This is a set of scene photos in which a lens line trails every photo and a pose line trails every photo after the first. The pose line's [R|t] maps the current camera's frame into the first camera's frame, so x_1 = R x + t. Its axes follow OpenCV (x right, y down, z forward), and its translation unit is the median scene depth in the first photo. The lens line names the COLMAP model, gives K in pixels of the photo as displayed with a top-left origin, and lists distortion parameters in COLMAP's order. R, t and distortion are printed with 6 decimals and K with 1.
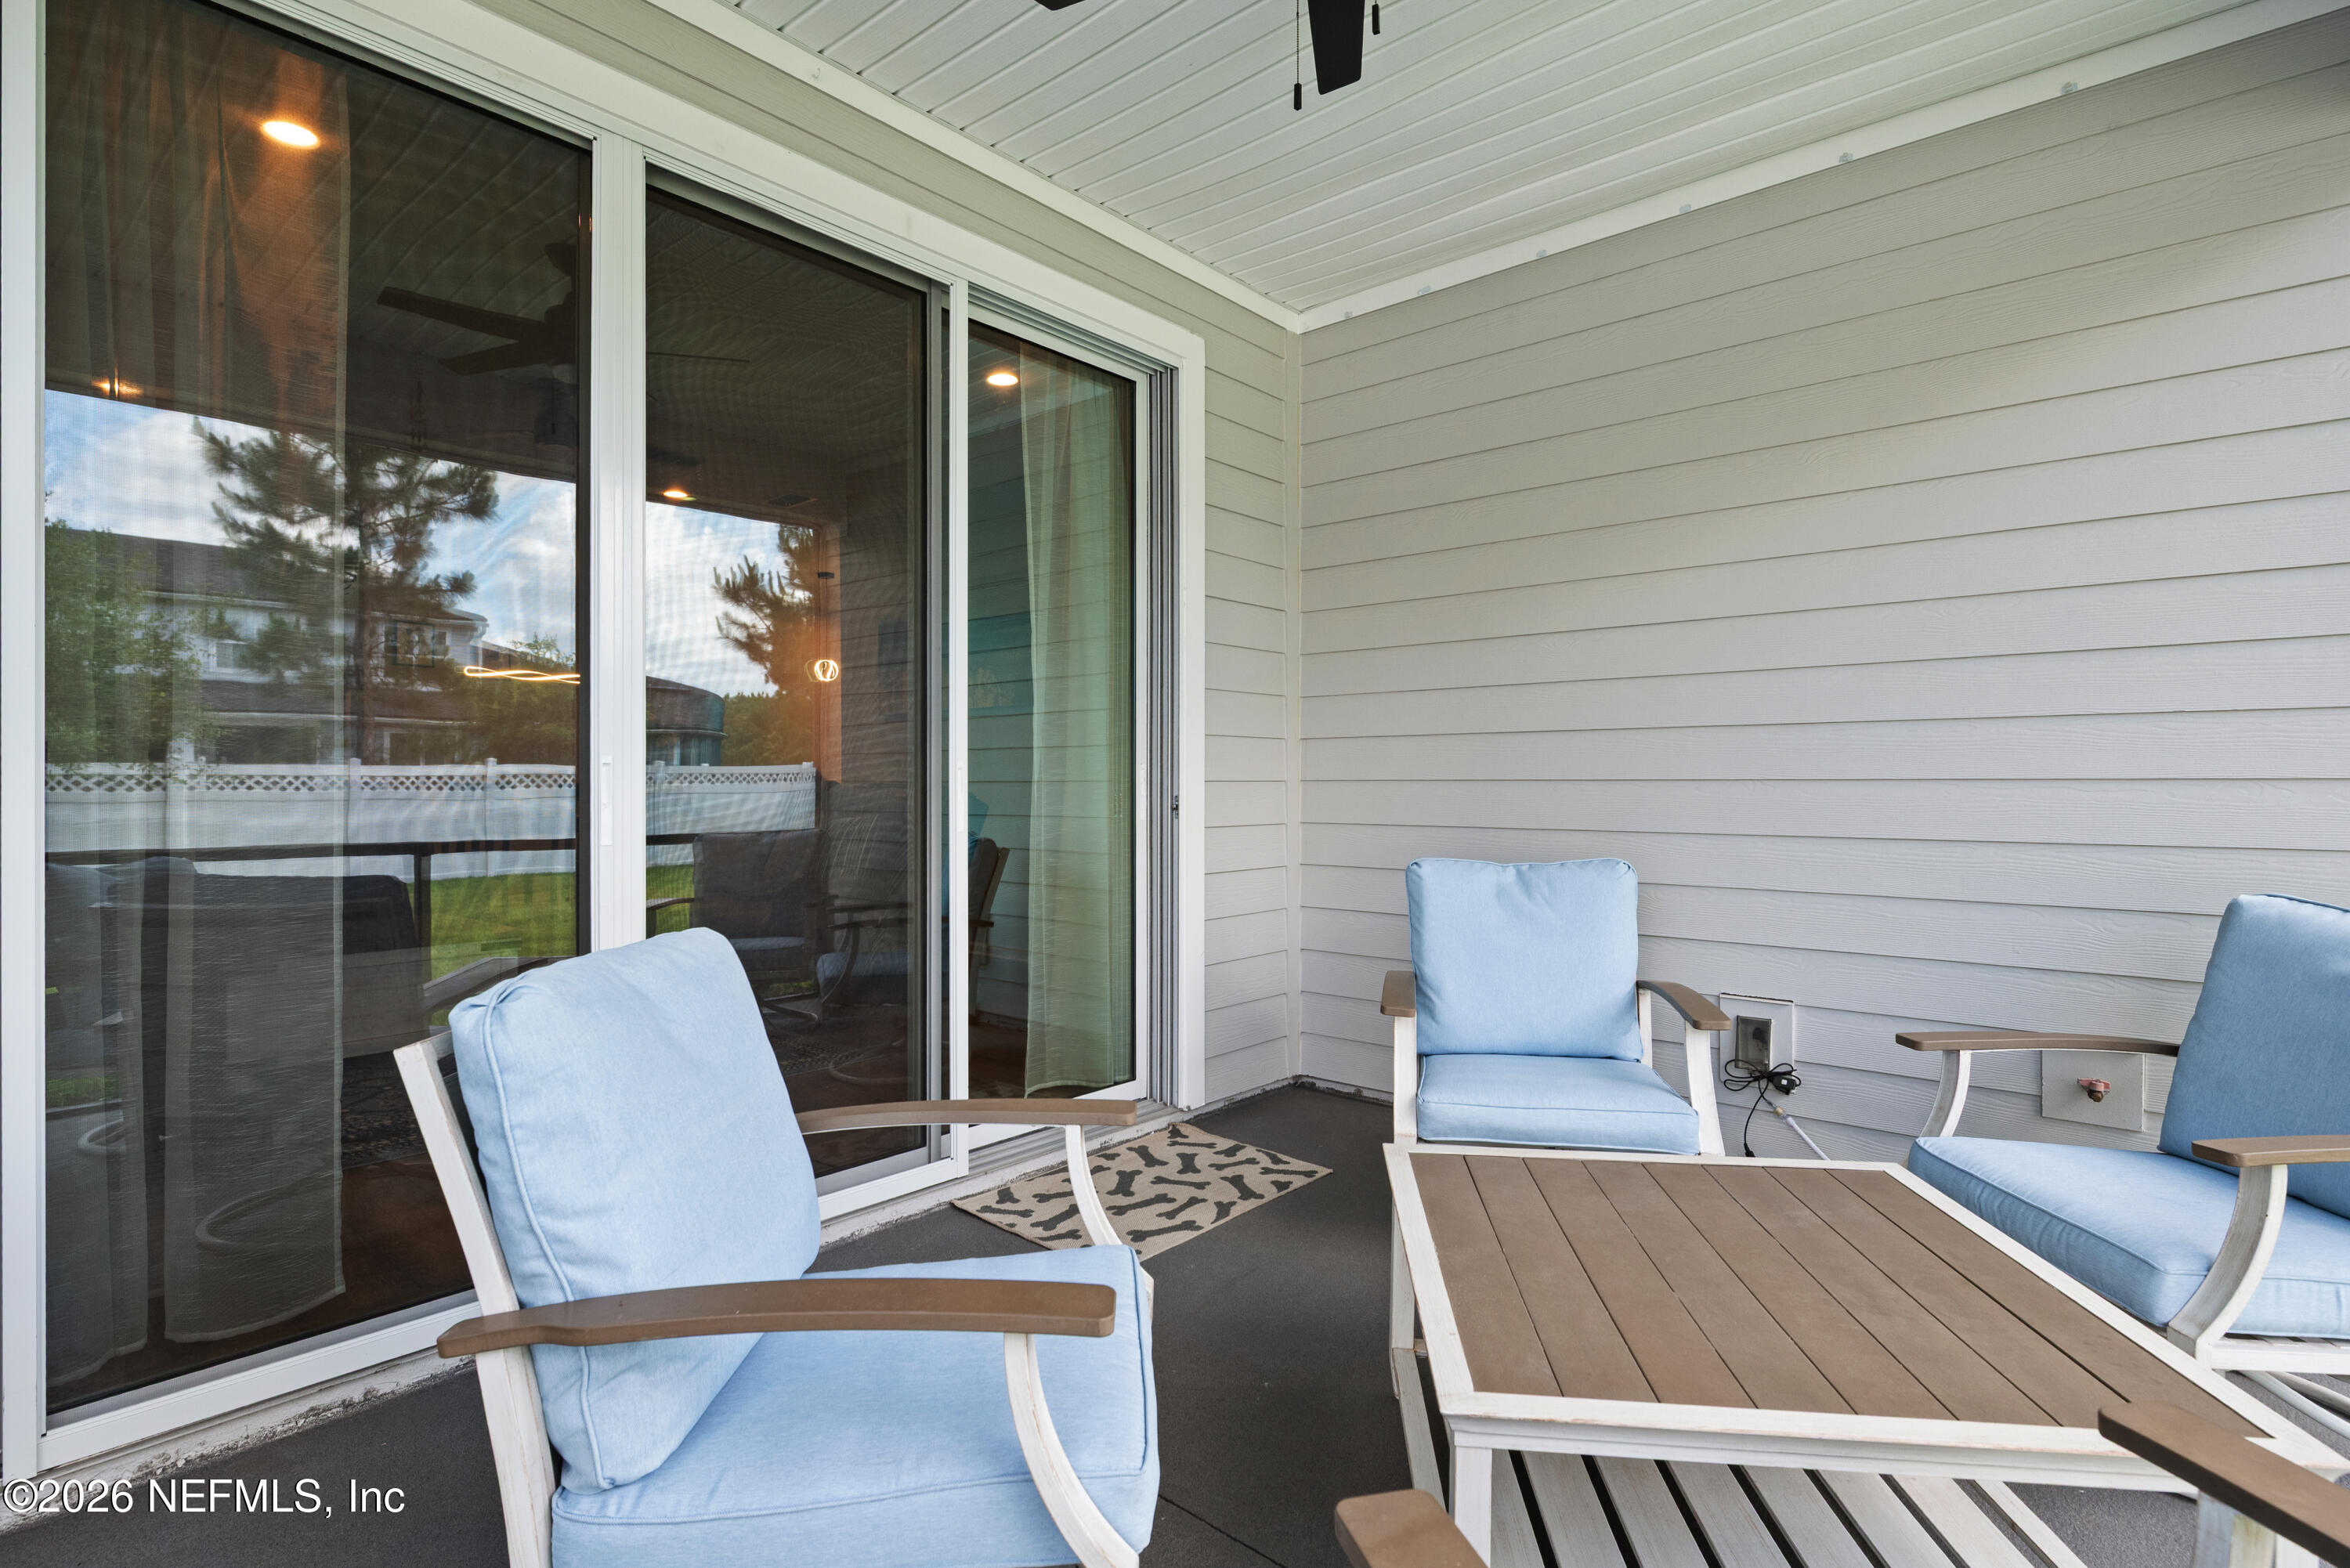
lens RADIAL K [[1150.0, 0, 1175.0], [0, 1150.0, 784.0], [0, 0, 1]] dist [0.000269, -0.000004]
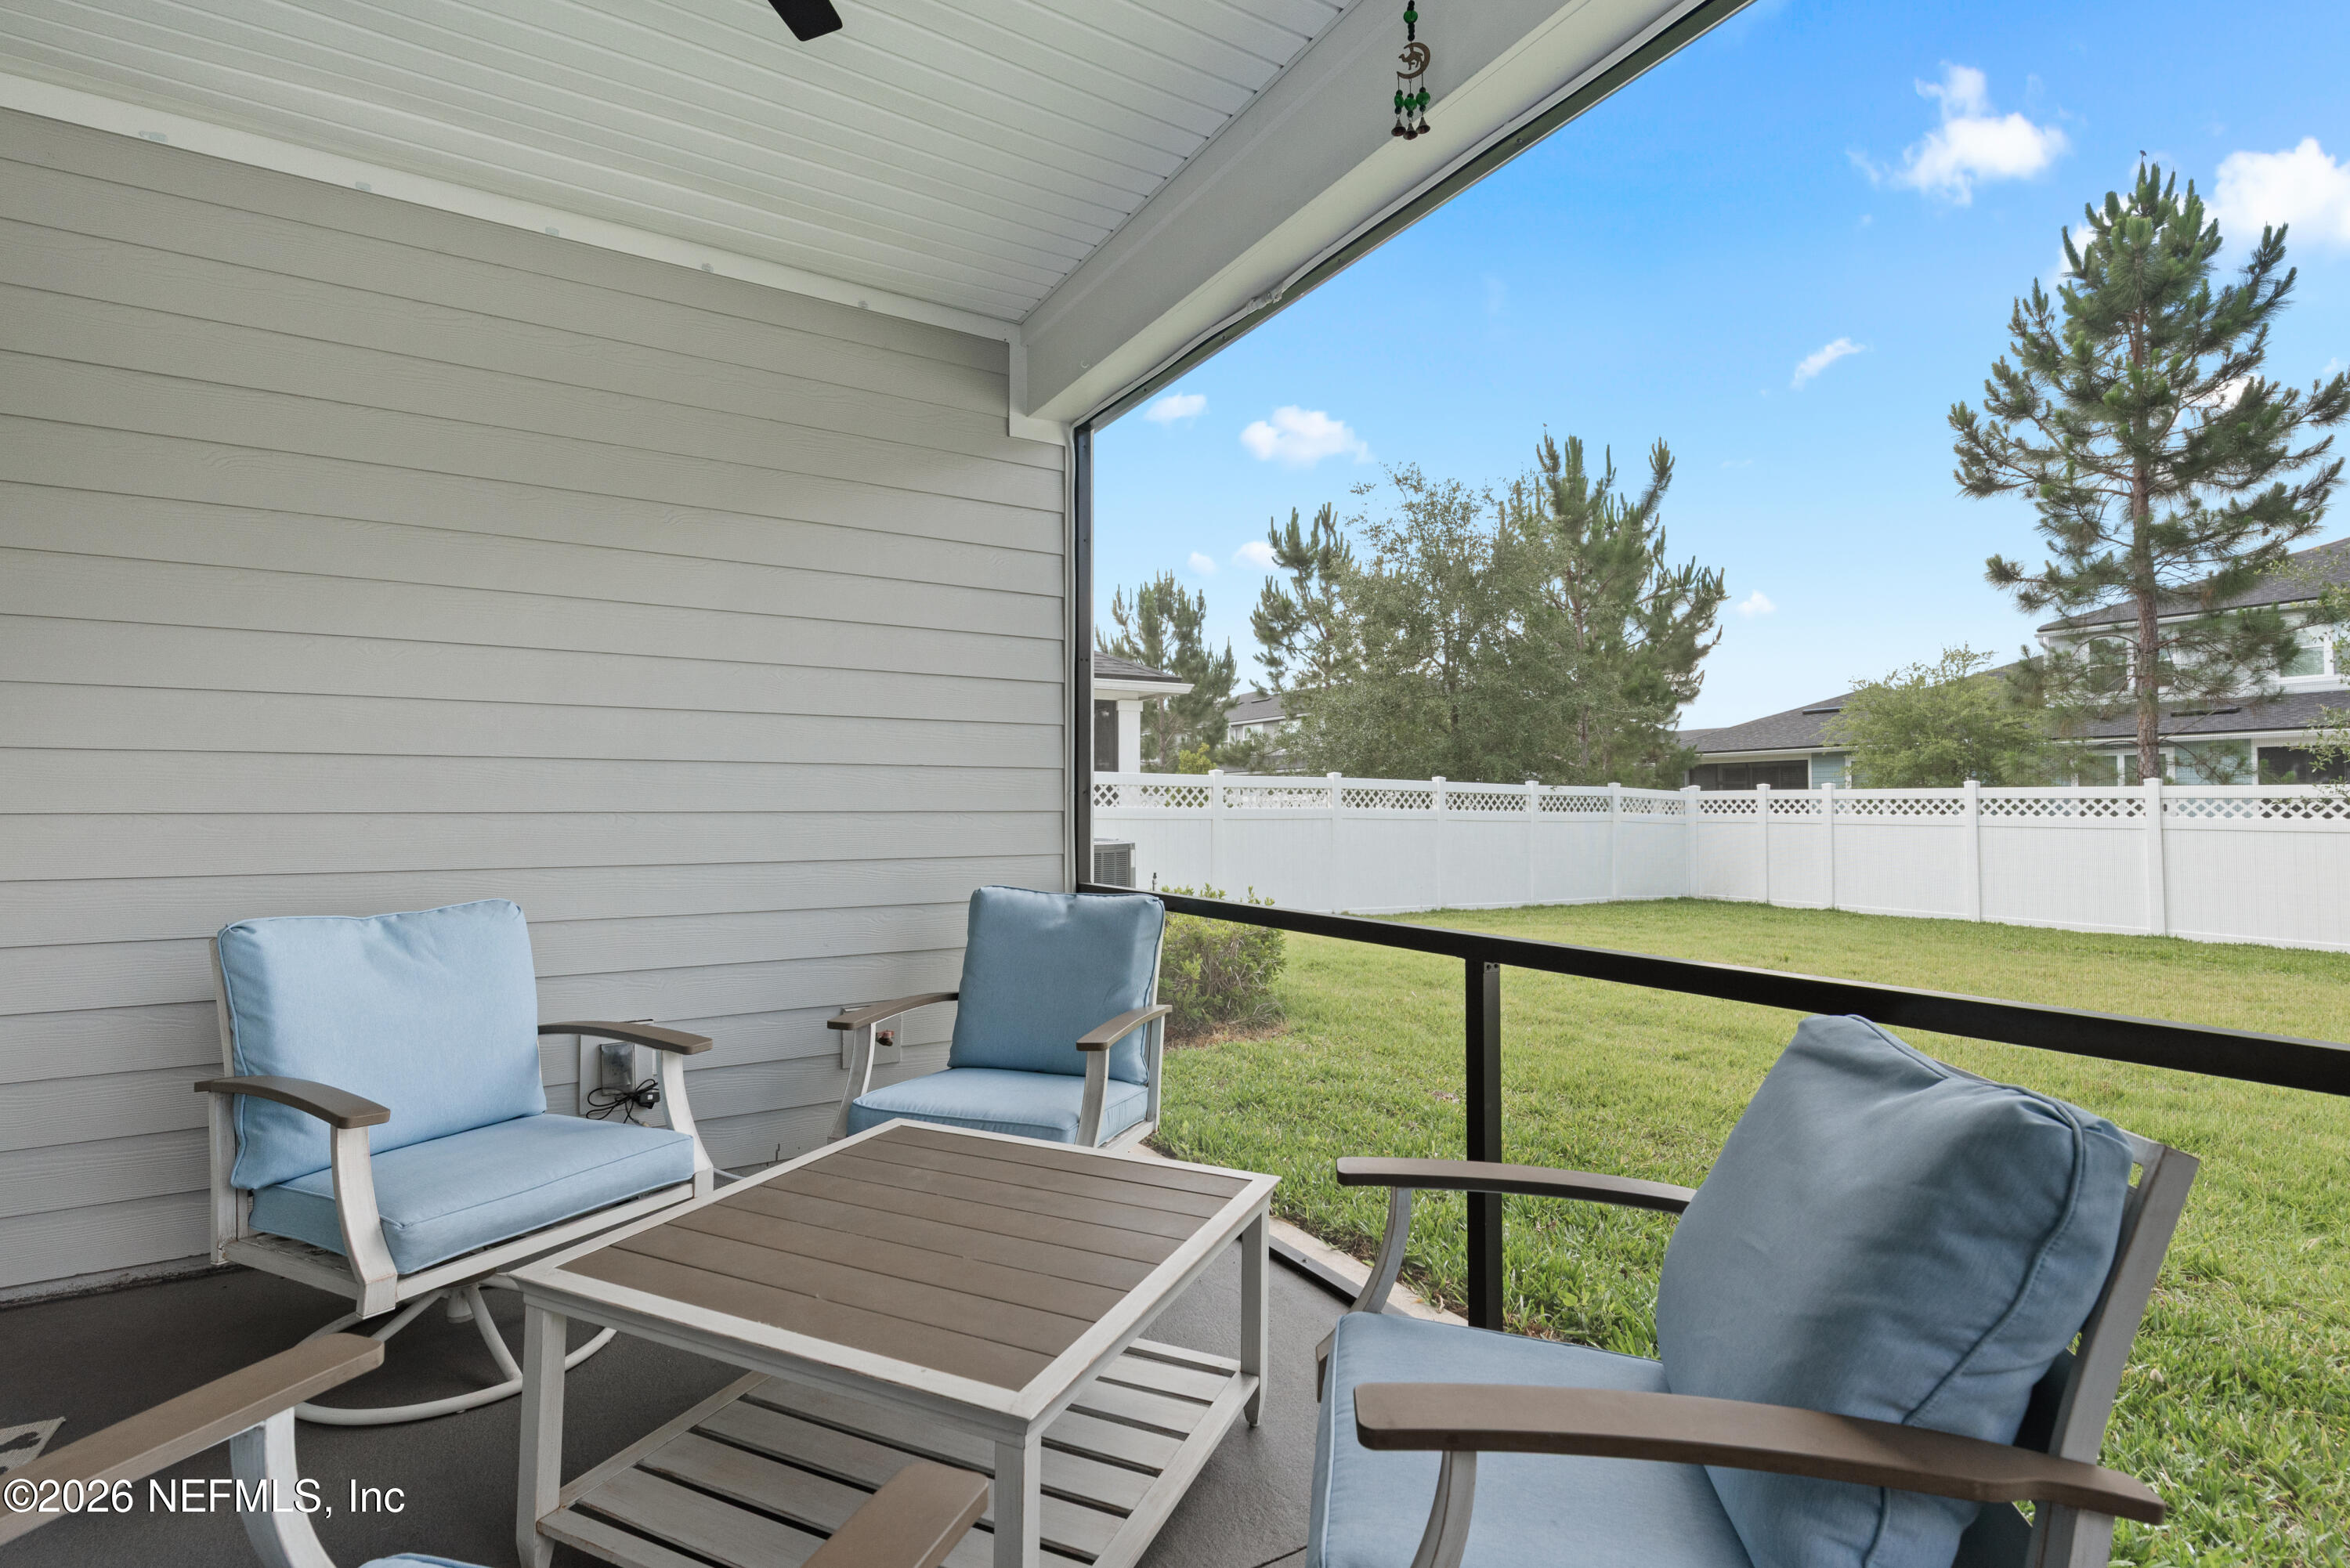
lens RADIAL K [[1071.4, 0, 1173.6], [0, 1071.4, 794.6], [0, 0, 1]] dist [-0.002342, 0.000108]
pose [[0.313727, 0.015838, 0.949381, -0.275879], [0.005138, 0.999818, -0.018377, -0.000102], [-0.949499, 0.010644, 0.313589, 0.236482]]
